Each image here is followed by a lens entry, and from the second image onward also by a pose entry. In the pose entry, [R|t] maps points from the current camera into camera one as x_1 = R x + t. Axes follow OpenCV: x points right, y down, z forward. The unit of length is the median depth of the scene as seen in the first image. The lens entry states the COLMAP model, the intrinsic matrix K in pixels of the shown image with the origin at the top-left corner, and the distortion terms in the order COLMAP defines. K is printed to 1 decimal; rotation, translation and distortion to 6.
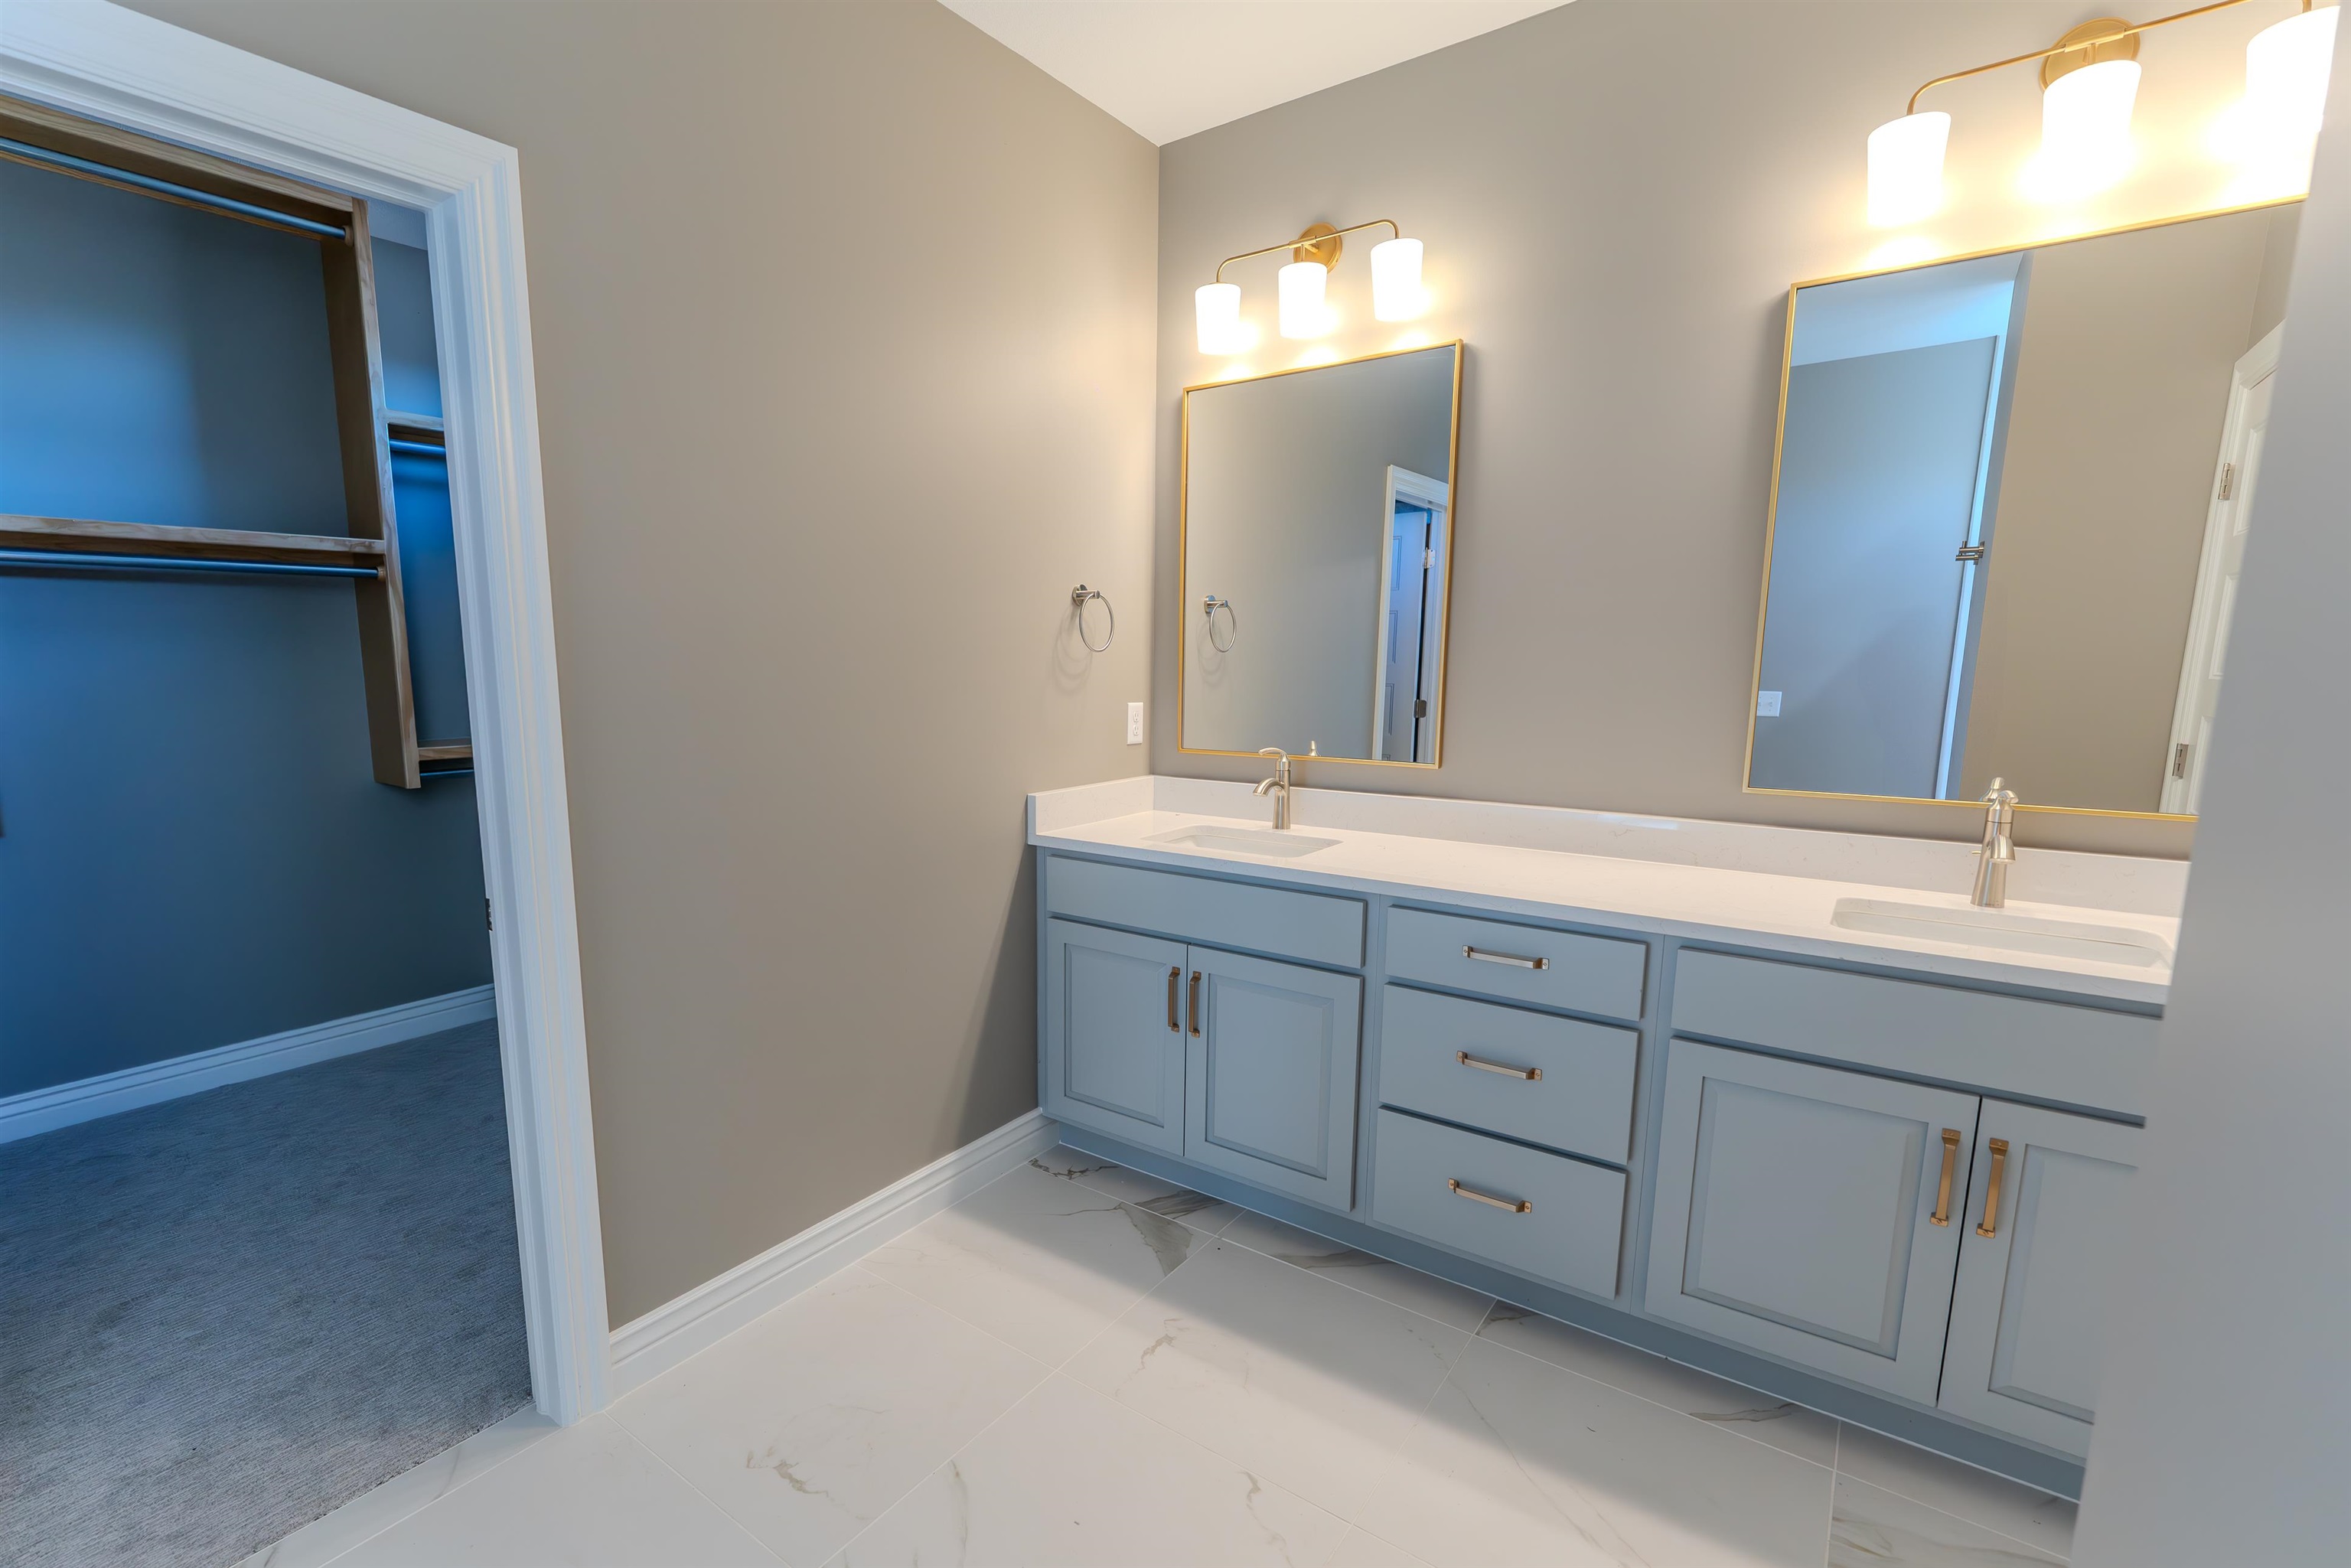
lens RADIAL K [[1073.5, 0, 1069.6], [0, 1073.5, 816.7], [0, 0, 1]] dist [0.001087, 0.000493]
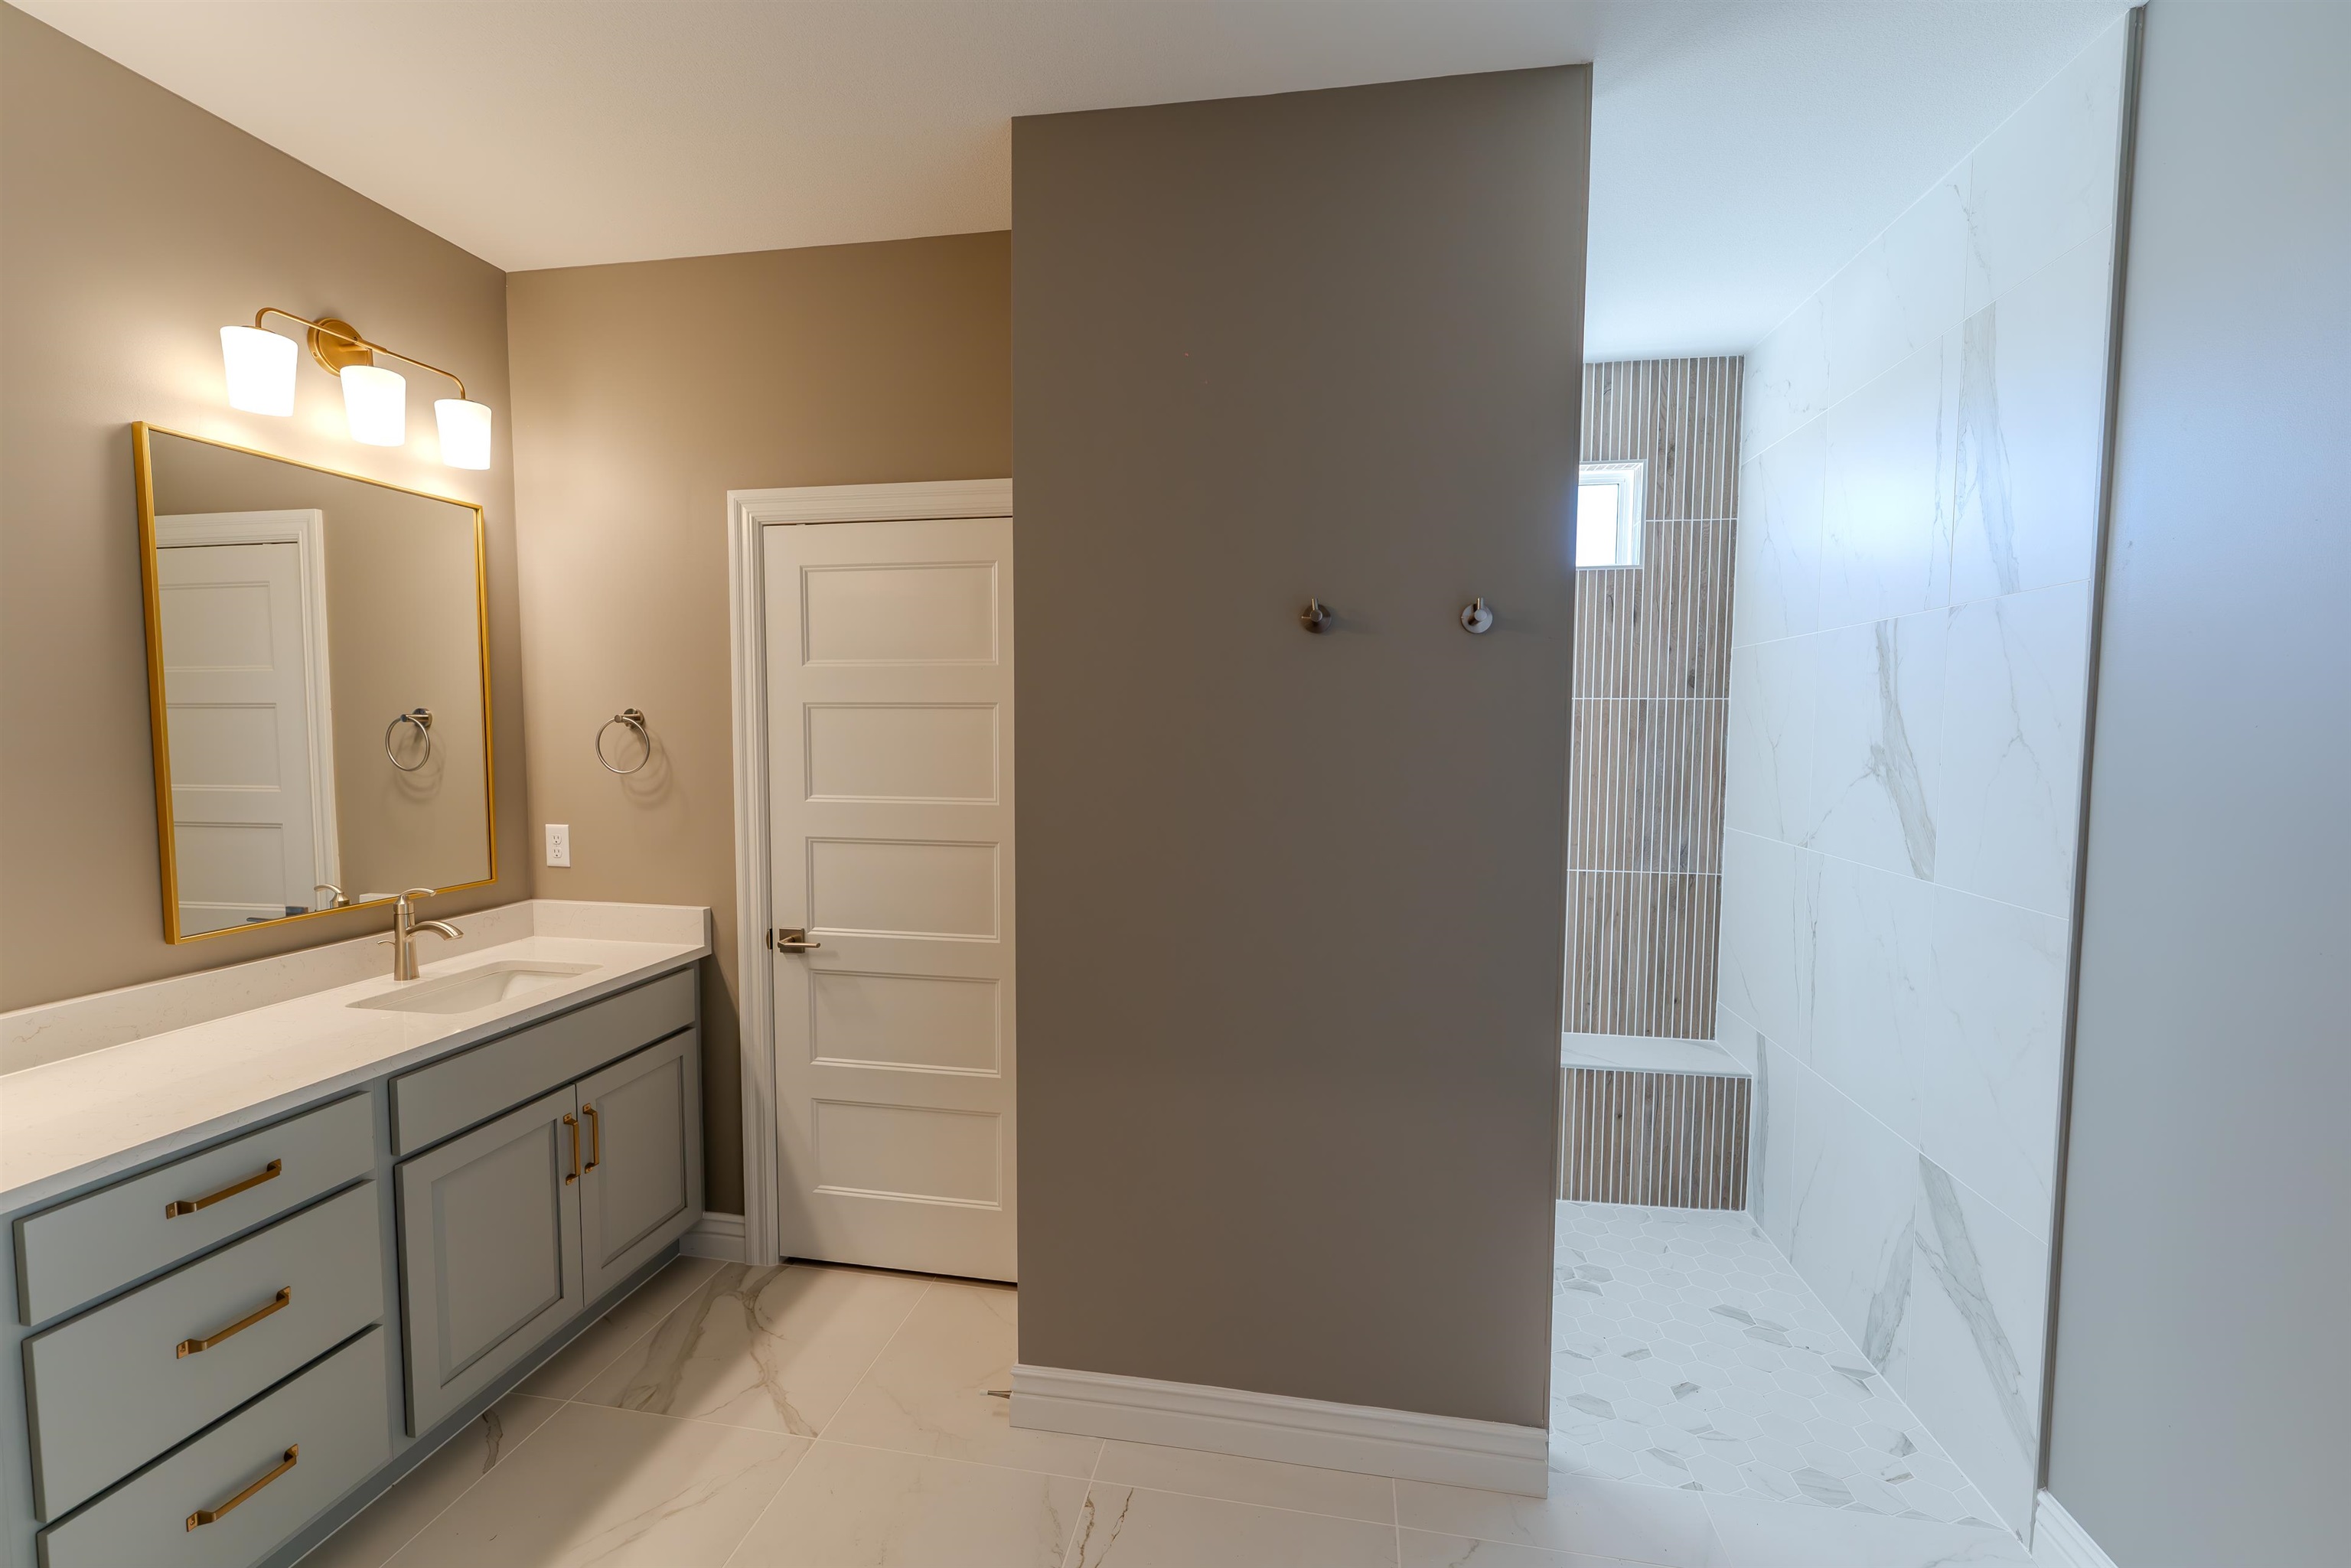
lens RADIAL K [[999.9, 0, 1164.6], [0, 999.9, 787.4], [0, 0, 1]] dist [-0.001605, -0.000124]
pose [[-0.463816, -0.061756, 0.883777, -0.518000], [0.133175, 0.981372, 0.138467, -0.159616], [-0.875865, 0.181920, -0.446951, 0.600254]]
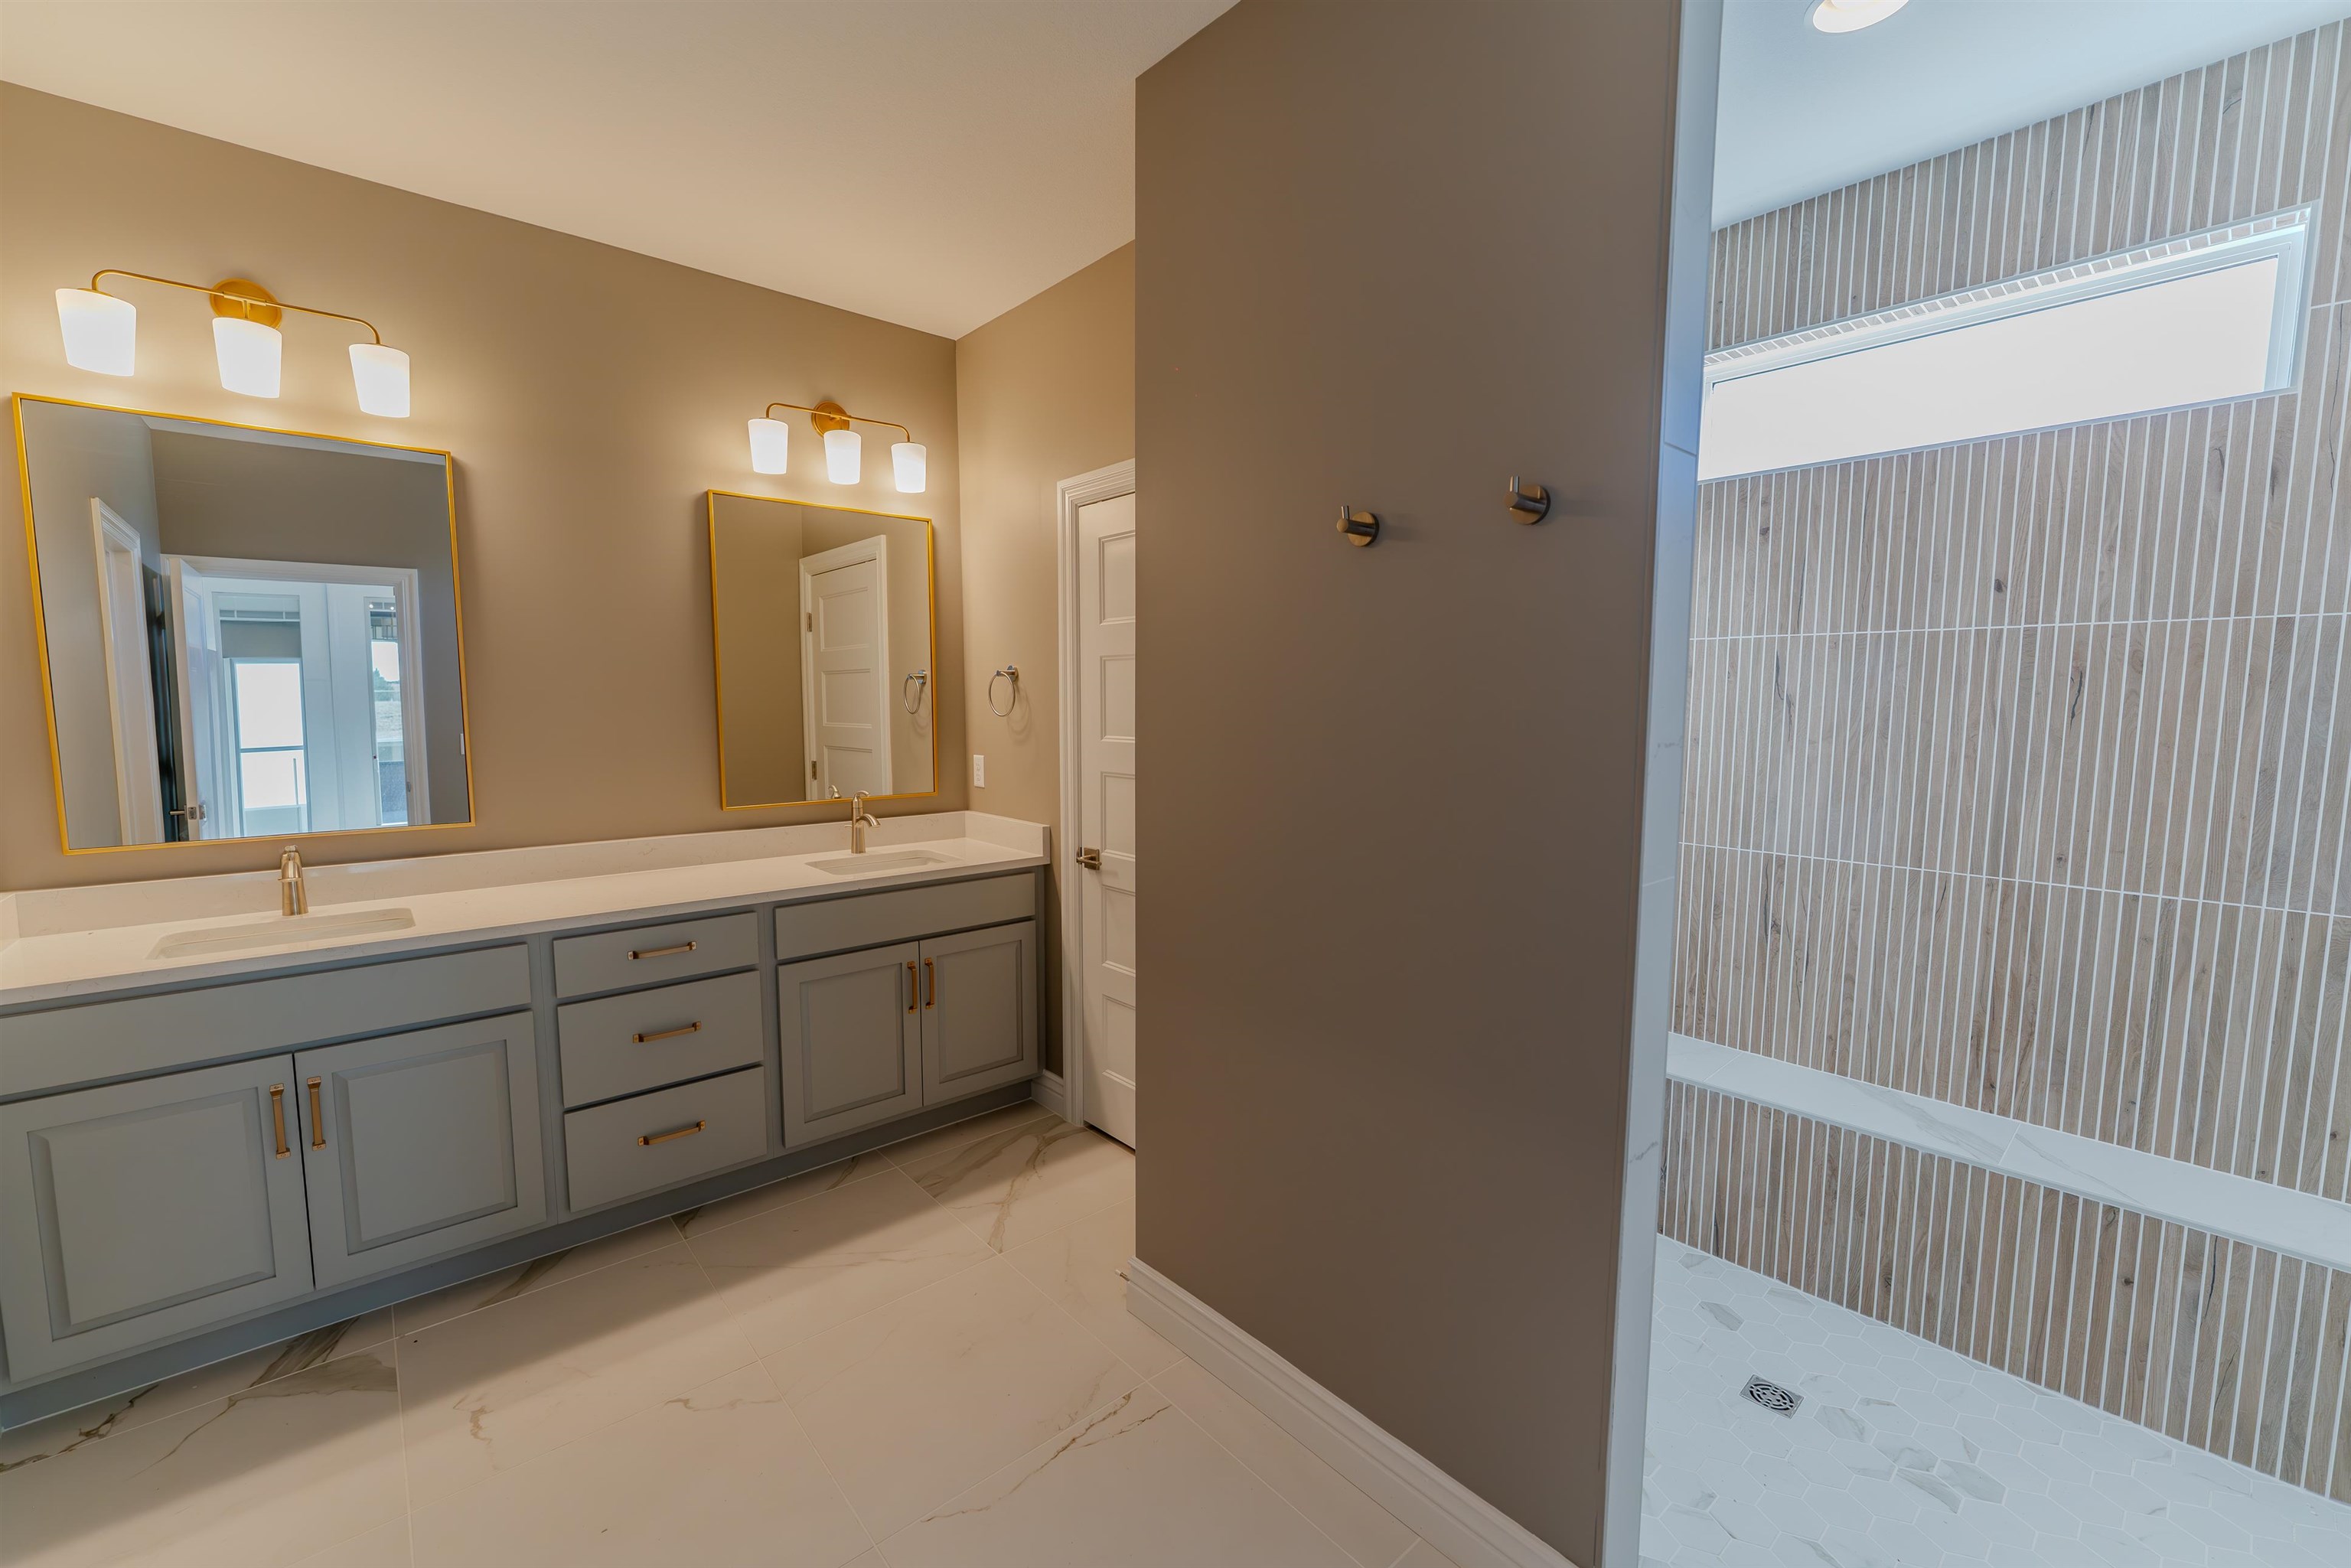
lens RADIAL K [[954.5, 0, 1163.7], [0, 954.5, 793.4], [0, 0, 1]] dist [0.000403, 0.000093]
pose [[0.197824, -0.097724, 0.975354, -0.553605], [0.150089, 0.986305, 0.068380, -0.044840], [-0.968679, 0.132862, 0.209782, 0.108503]]
